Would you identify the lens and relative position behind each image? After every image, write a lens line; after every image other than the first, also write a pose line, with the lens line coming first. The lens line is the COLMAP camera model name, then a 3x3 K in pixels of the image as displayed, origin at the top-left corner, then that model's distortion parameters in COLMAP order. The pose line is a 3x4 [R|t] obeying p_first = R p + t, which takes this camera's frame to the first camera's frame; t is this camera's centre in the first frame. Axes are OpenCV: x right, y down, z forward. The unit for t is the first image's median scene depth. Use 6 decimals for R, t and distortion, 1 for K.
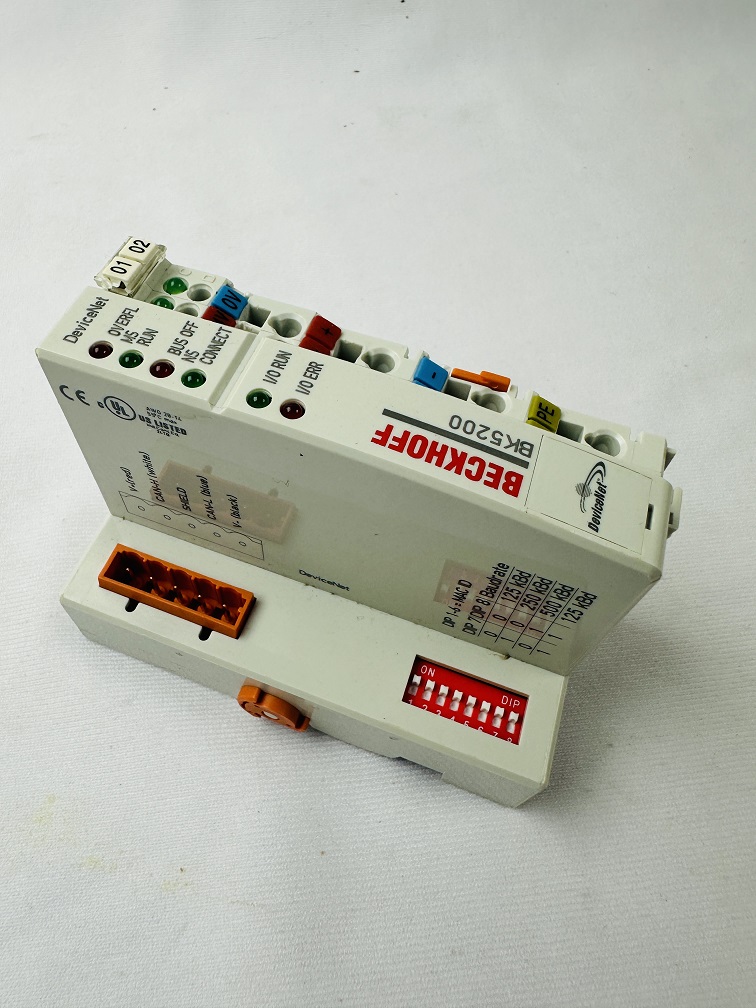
lens RADIAL K [[706.6, 0, 377.7], [0, 706.6, 504.4], [0, 0, 1]] dist [-0.009130, 0.012561]
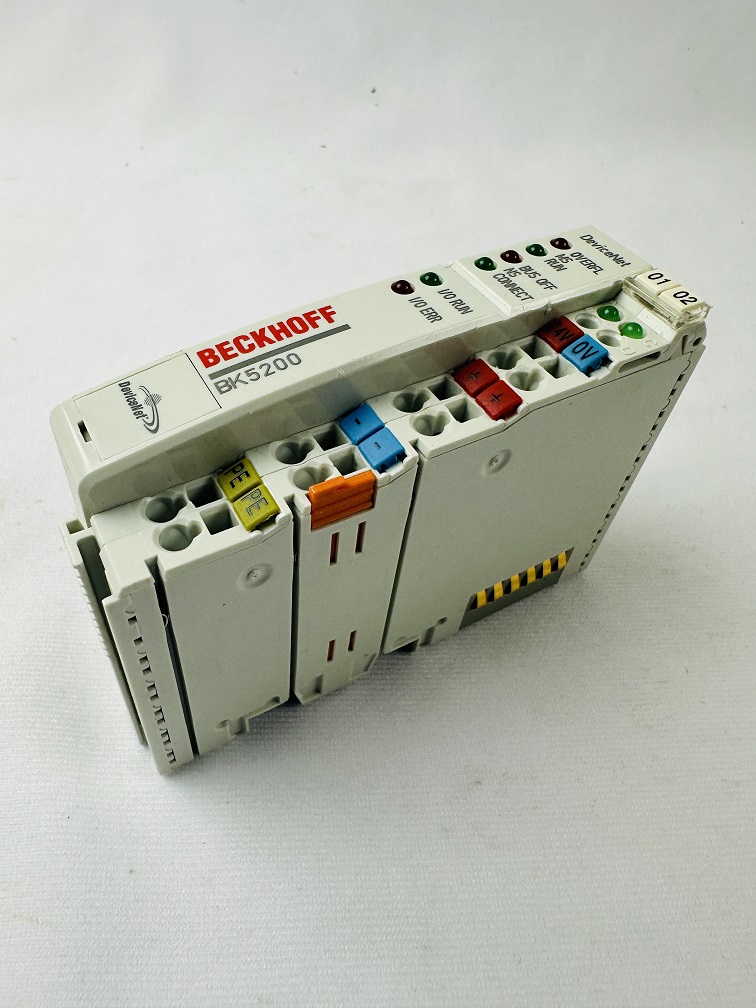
lens RADIAL K [[706.6, 0, 378.8], [0, 706.6, 499.8], [0, 0, 1]] dist [-0.009130, 0.012561]
pose [[-0.653893, 0.539529, -0.530407, 0.671732], [-0.661632, -0.067741, 0.746763, -0.958986], [0.366970, 0.839237, 0.401265, 0.821498]]
